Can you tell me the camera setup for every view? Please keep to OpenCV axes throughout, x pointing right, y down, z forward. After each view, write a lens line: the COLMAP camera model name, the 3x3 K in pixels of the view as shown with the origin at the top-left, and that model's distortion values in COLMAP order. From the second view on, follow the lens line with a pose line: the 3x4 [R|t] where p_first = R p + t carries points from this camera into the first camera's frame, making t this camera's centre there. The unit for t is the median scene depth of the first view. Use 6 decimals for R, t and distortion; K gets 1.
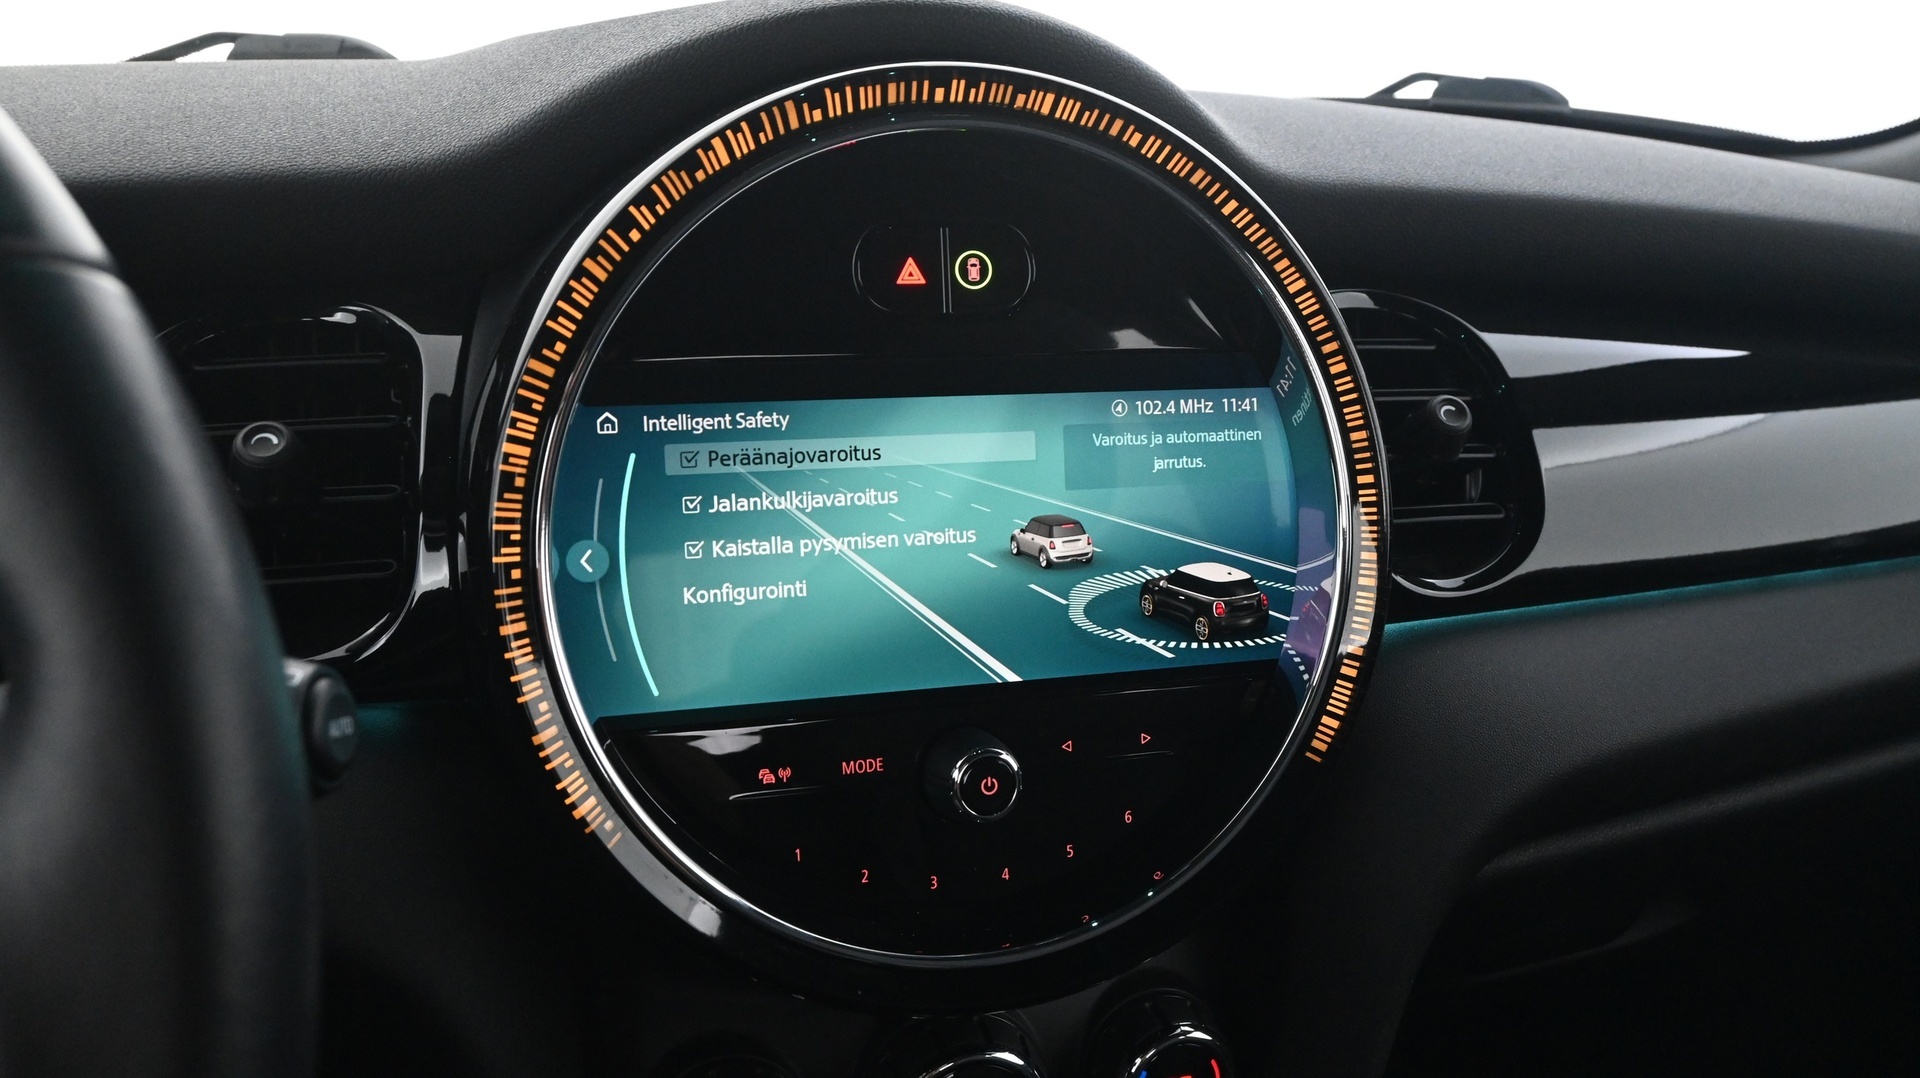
lens RADIAL K [[1574.2, 0, 956.8], [0, 1574.2, 534.4], [0, 0, 1]] dist [-0.022136, 0.023406]
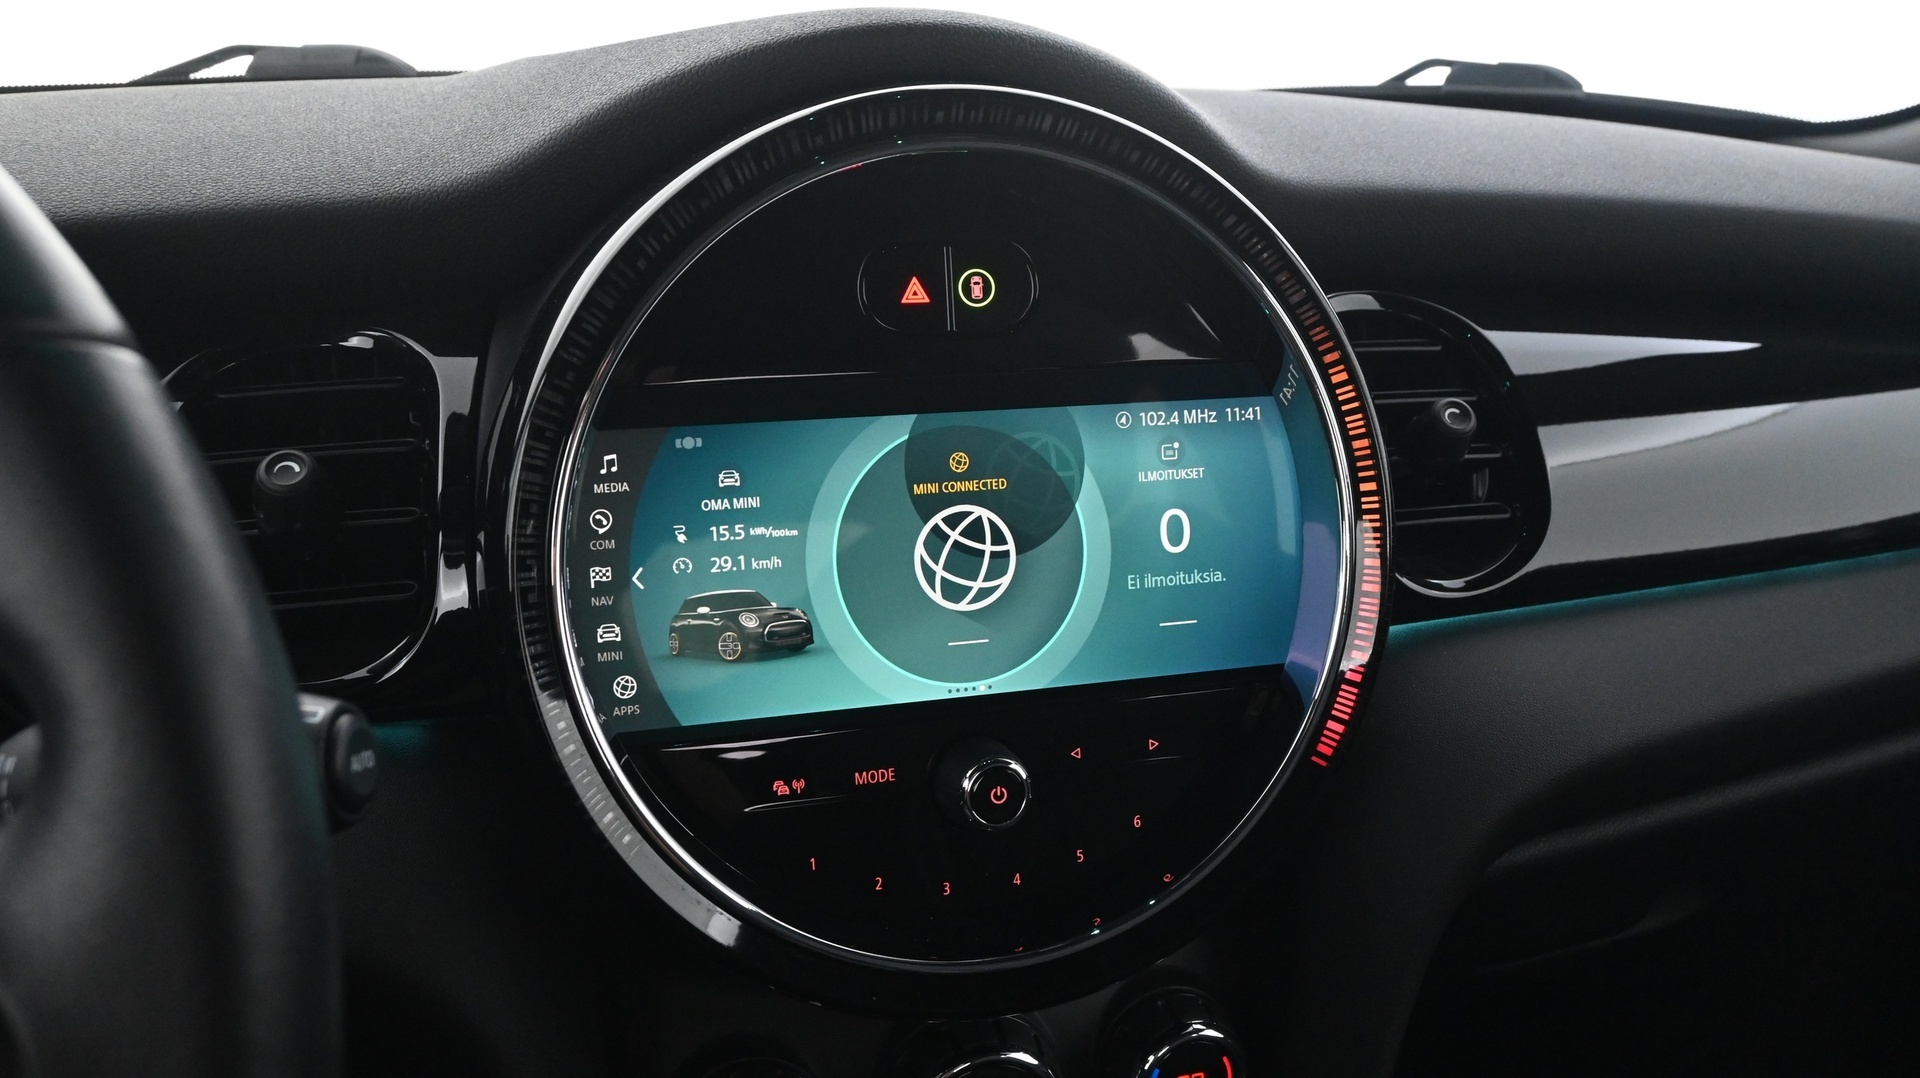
lens RADIAL K [[1574.2, 0, 955.8], [0, 1574.2, 533.7], [0, 0, 1]] dist [-0.022136, 0.023406]
pose [[0.999749, -0.013460, -0.017898, 0.012825], [0.013731, 0.999792, 0.015065, -0.024444], [0.017692, -0.015307, 0.999726, -0.016951]]
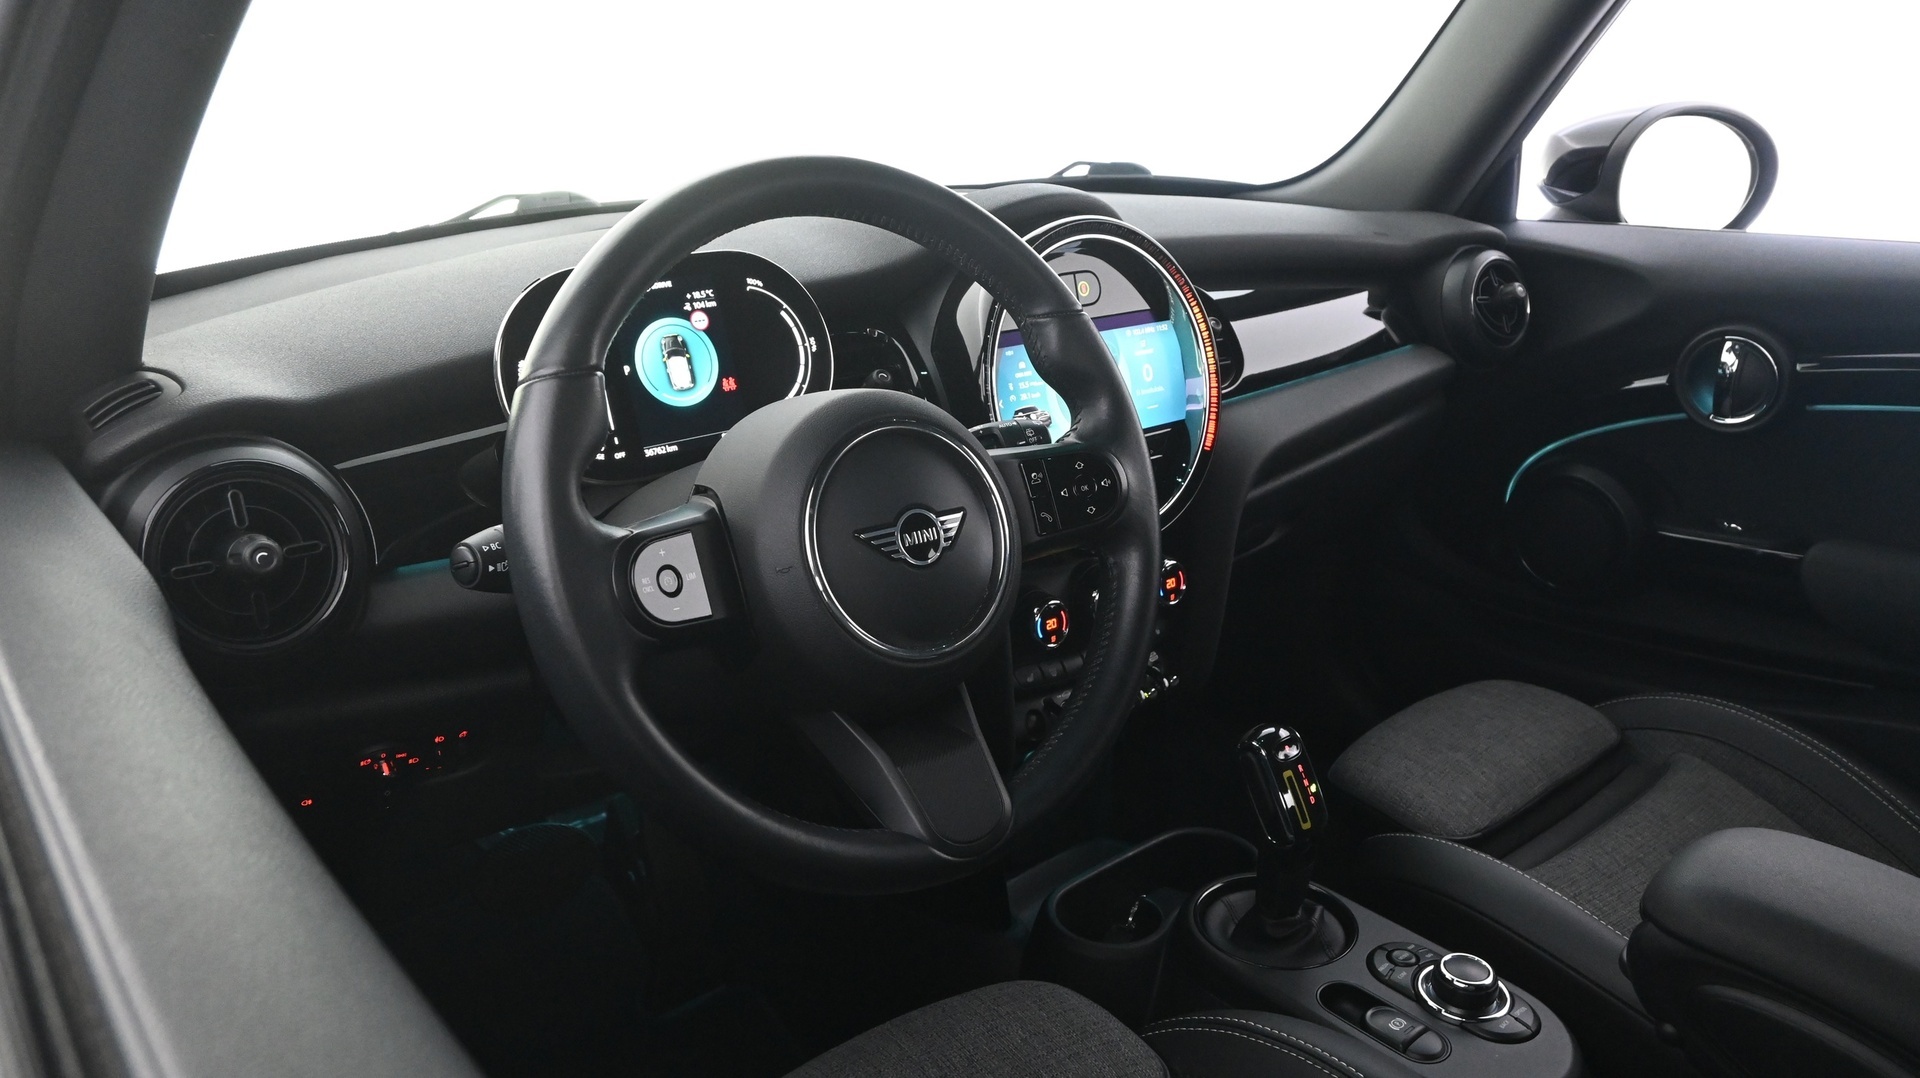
lens RADIAL K [[1339.5, 0, 954.4], [0, 1339.5, 523.4], [0, 0, 1]] dist [-0.050661, -0.000603]
pose [[0.927328, -0.156395, 0.340006, -1.051040], [0.144080, 0.987663, 0.061340, 0.062491], [-0.345405, -0.007895, 0.938421, -1.115814]]
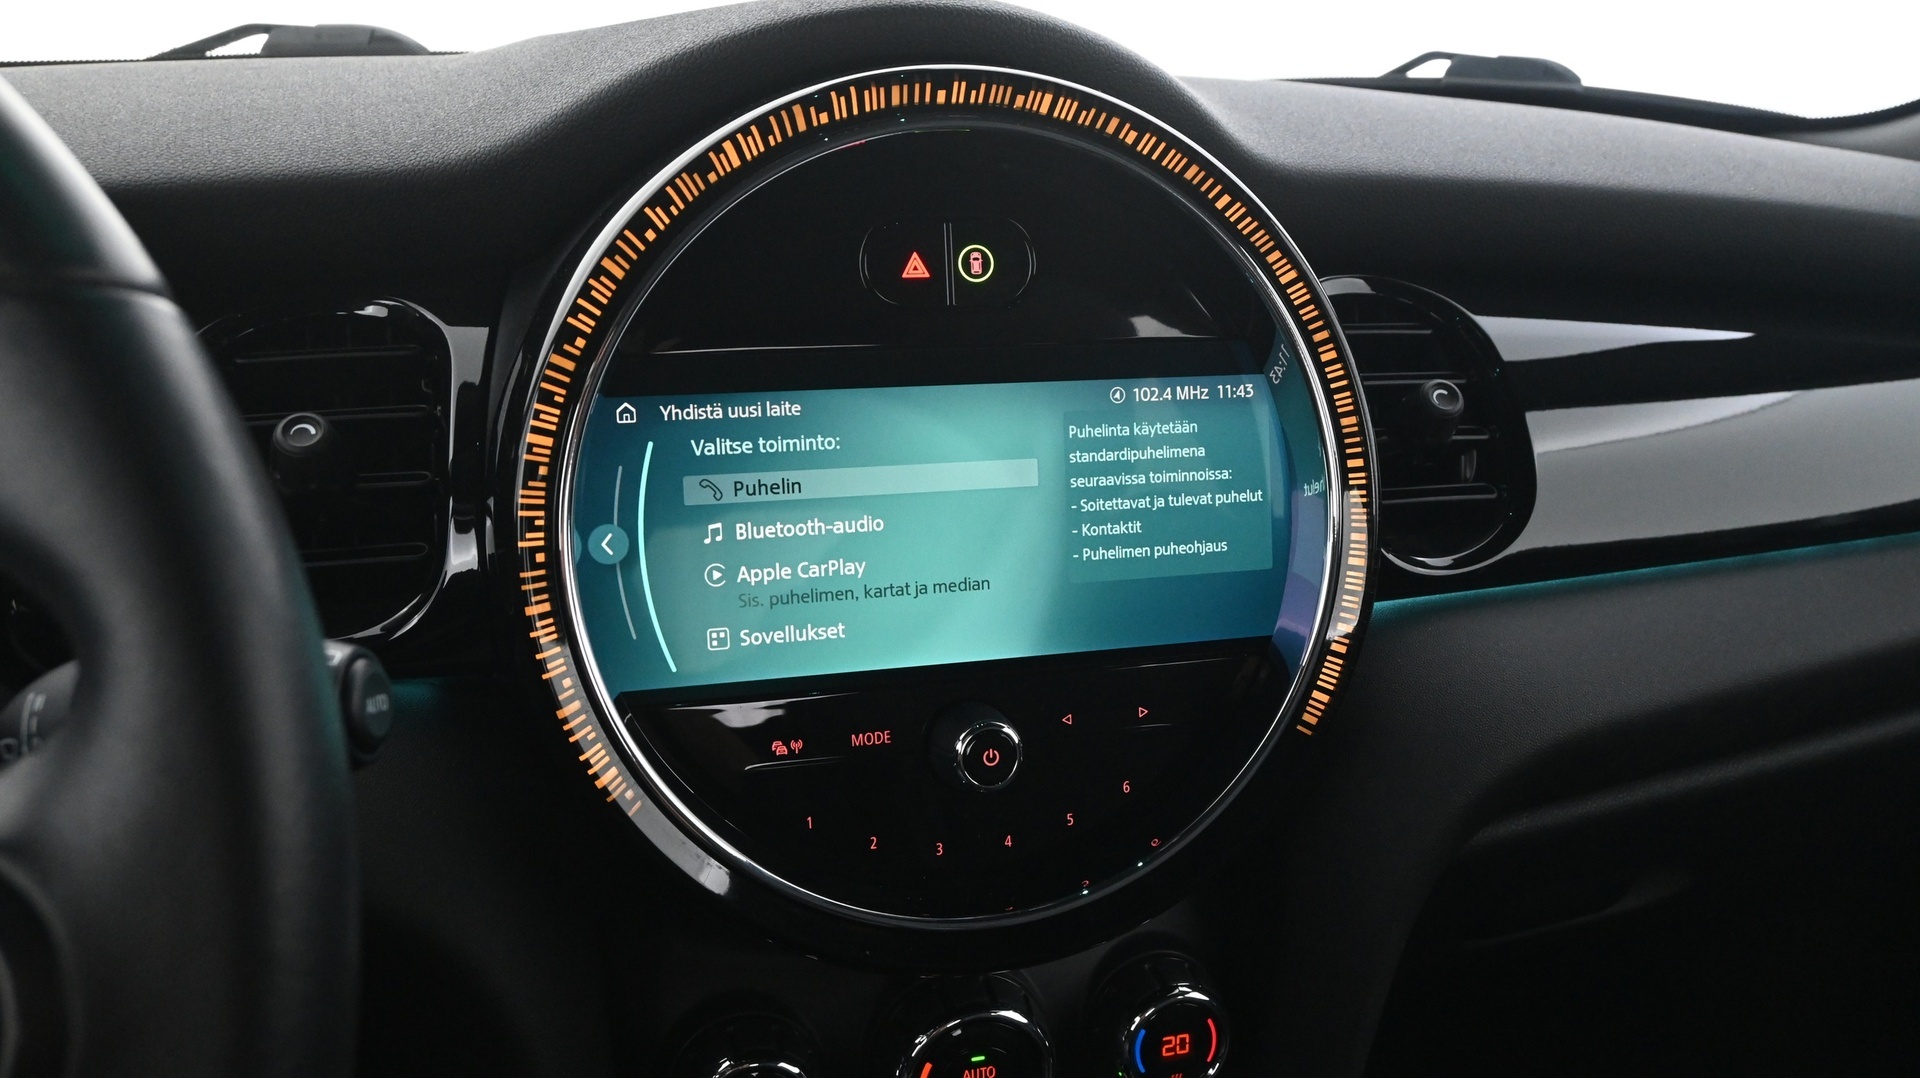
lens RADIAL K [[1574.2, 0, 956.7], [0, 1574.2, 535.2], [0, 0, 1]] dist [-0.022136, 0.023406]
pose [[0.999806, -0.001524, -0.019636, 0.017745], [0.001927, 0.999788, 0.020501, -0.009558], [0.019600, -0.020535, 0.999597, -0.044504]]
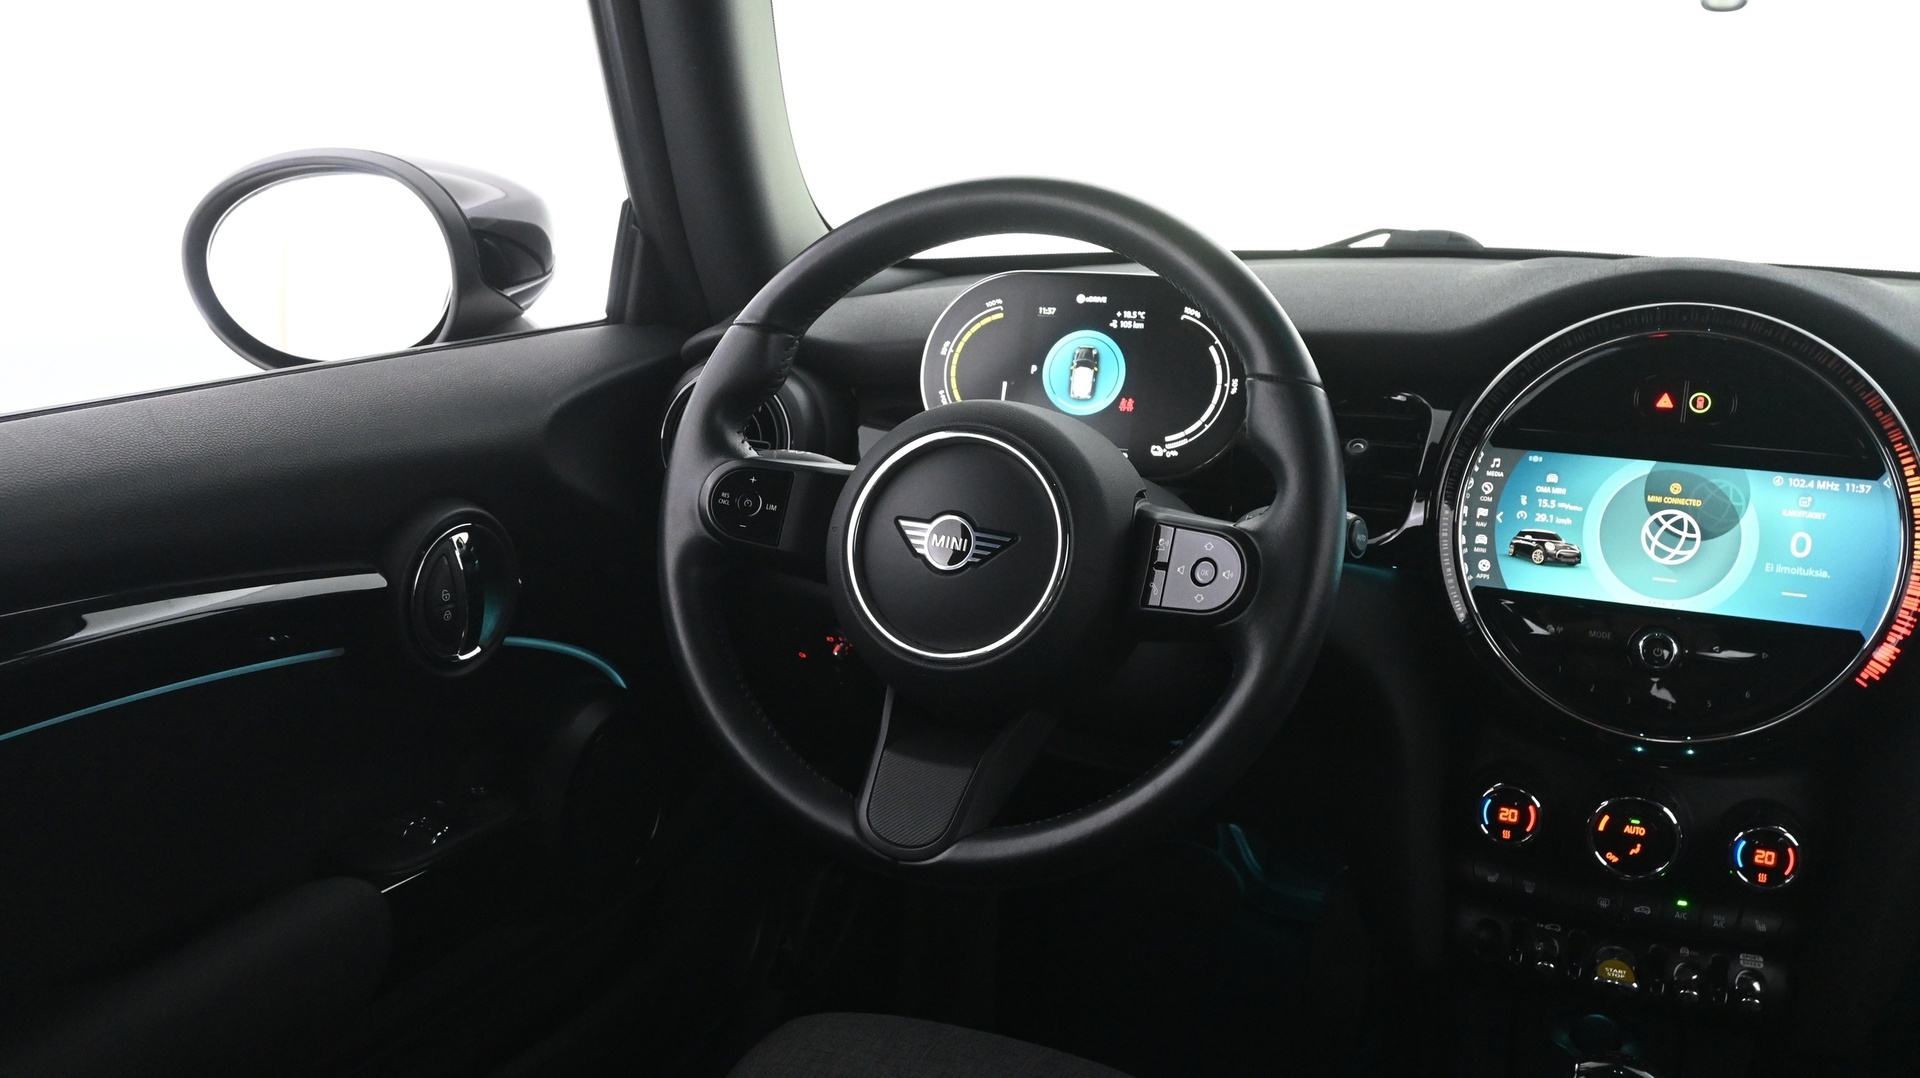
lens RADIAL K [[1574.2, 0, 961.5], [0, 1574.2, 544.5], [0, 0, 1]] dist [-0.022136, 0.023406]
pose [[0.769840, 0.143820, -0.621821, 0.547172], [-0.170617, 0.985197, 0.016634, 0.136398], [0.615009, 0.093288, 0.782983, -1.115841]]
